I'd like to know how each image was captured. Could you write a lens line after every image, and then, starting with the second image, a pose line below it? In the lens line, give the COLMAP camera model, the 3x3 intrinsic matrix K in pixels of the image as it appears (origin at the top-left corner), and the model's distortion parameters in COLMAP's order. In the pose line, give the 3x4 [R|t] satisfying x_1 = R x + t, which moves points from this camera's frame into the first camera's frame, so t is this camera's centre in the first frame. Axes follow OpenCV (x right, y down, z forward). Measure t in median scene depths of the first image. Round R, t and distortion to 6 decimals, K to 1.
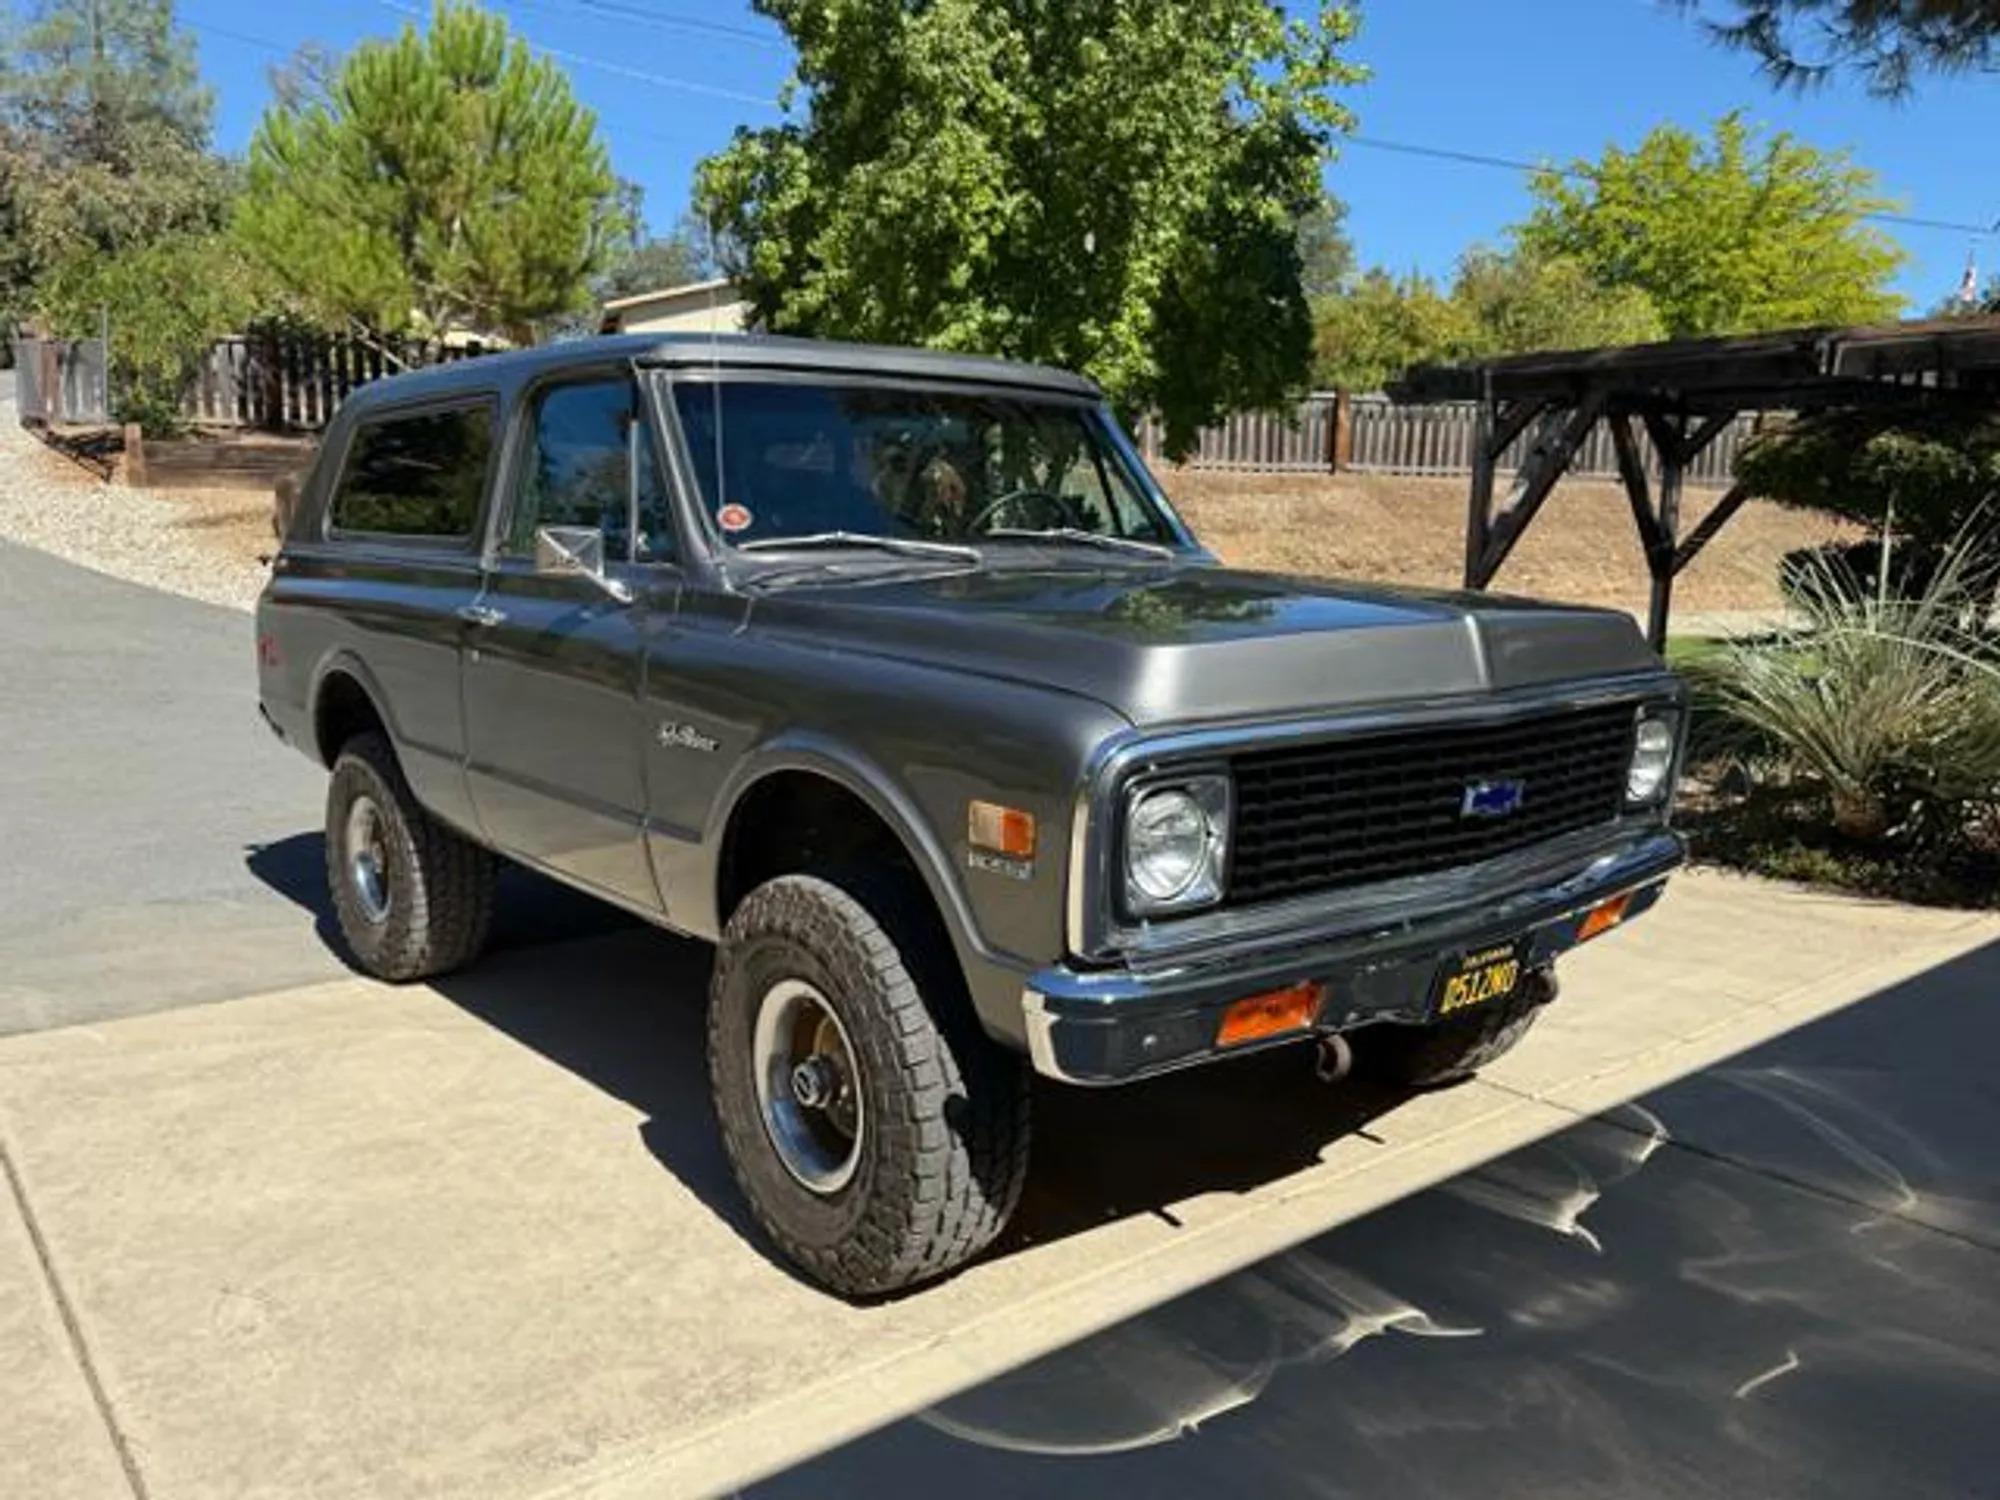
lens RADIAL K [[1534.6, 0, 1000.0], [0, 1534.6, 750.0], [0, 0, 1]] dist [0.106866, -0.159667]
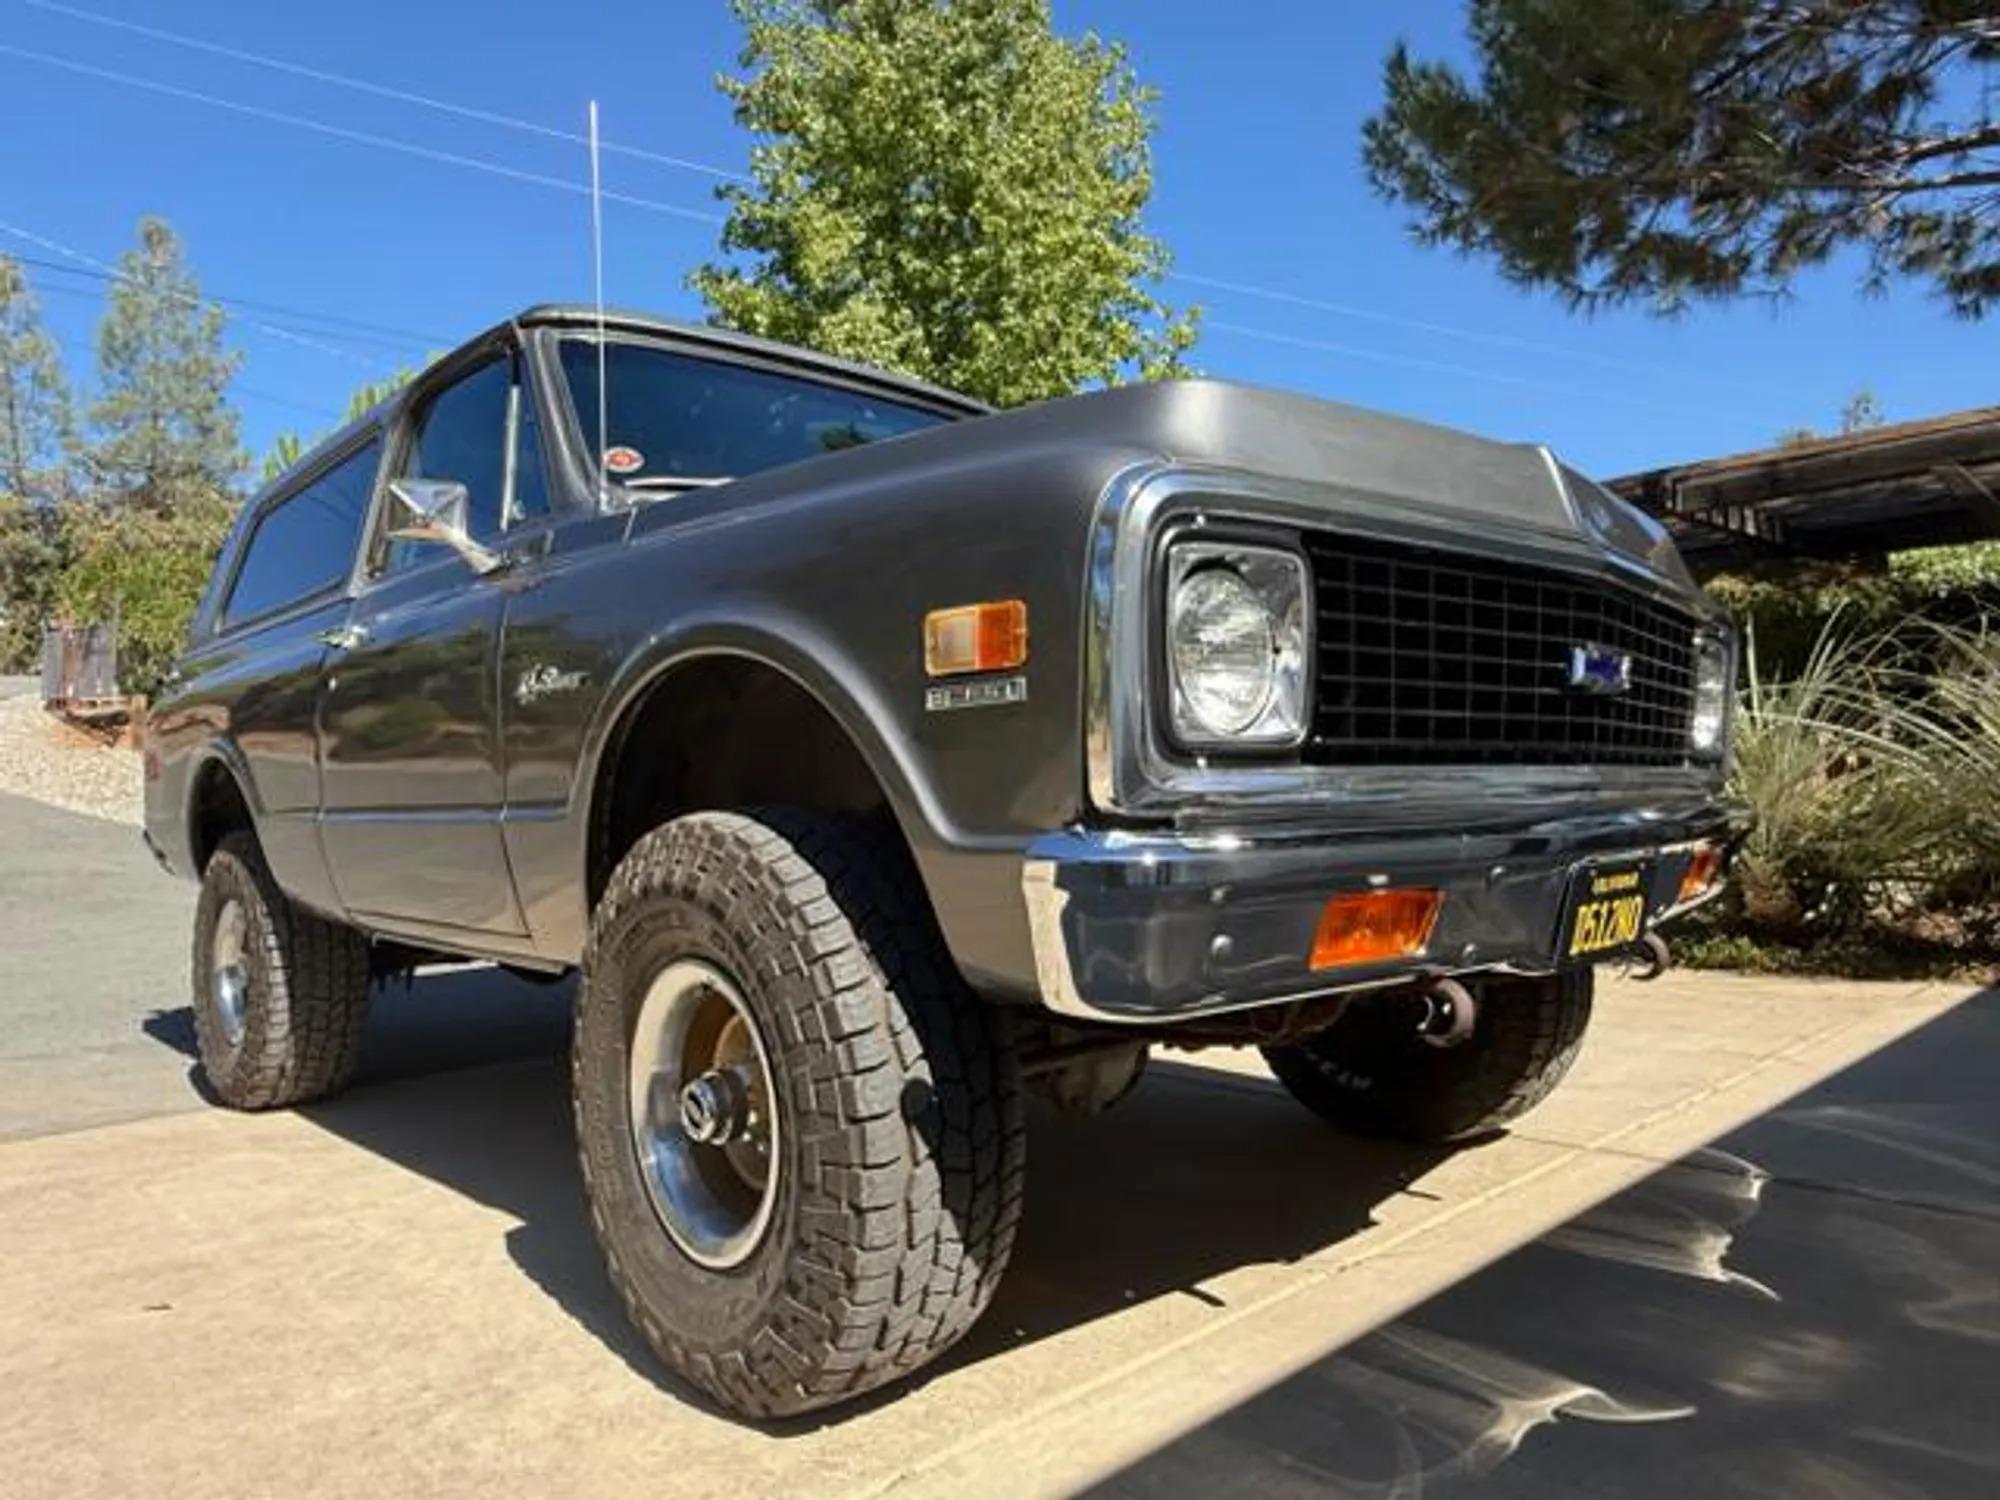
lens RADIAL K [[1293.0, 0, 987.6], [0, 1293.0, 755.9], [0, 0, 1]] dist [-0.016346, 0.024325]
pose [[0.997693, -0.032145, 0.059790, -0.020718], [0.042613, 0.982184, -0.183026, 0.146993], [-0.052842, 0.185151, 0.981288, 0.330058]]
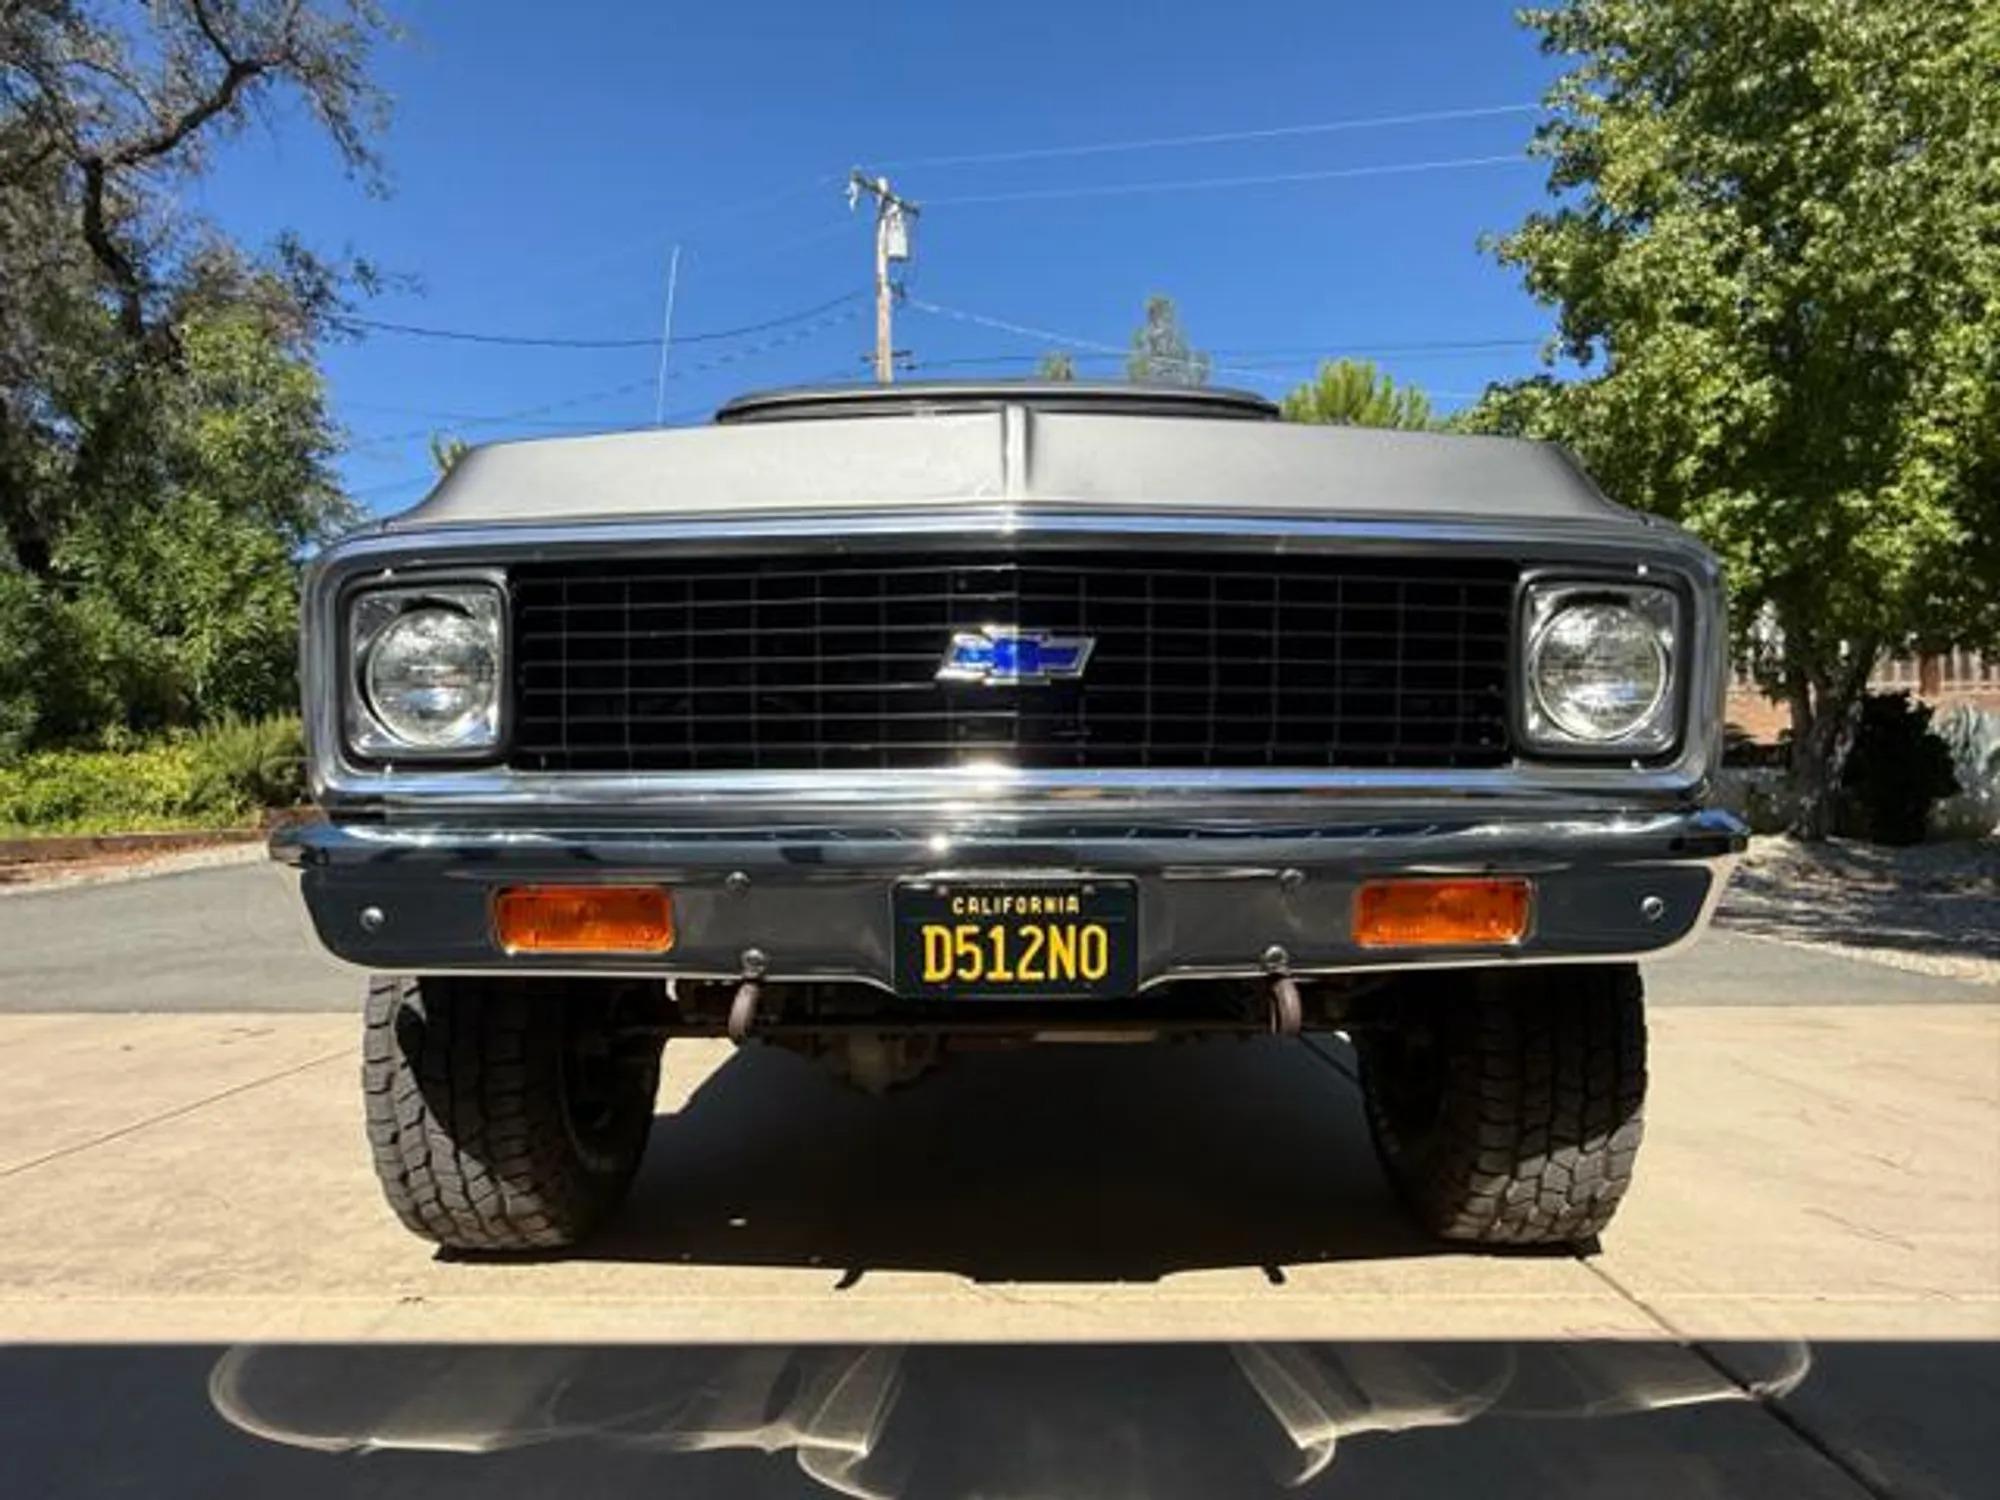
lens RADIAL K [[1299.7, 0, 1000.0], [0, 1299.7, 750.0], [0, 0, 1]] dist [-0.005742, 0.016697]
pose [[0.770394, -0.039050, -0.636371, 0.555862], [-0.082874, 0.983521, -0.160681, 0.132753], [0.632159, 0.176526, 0.754463, 0.484539]]
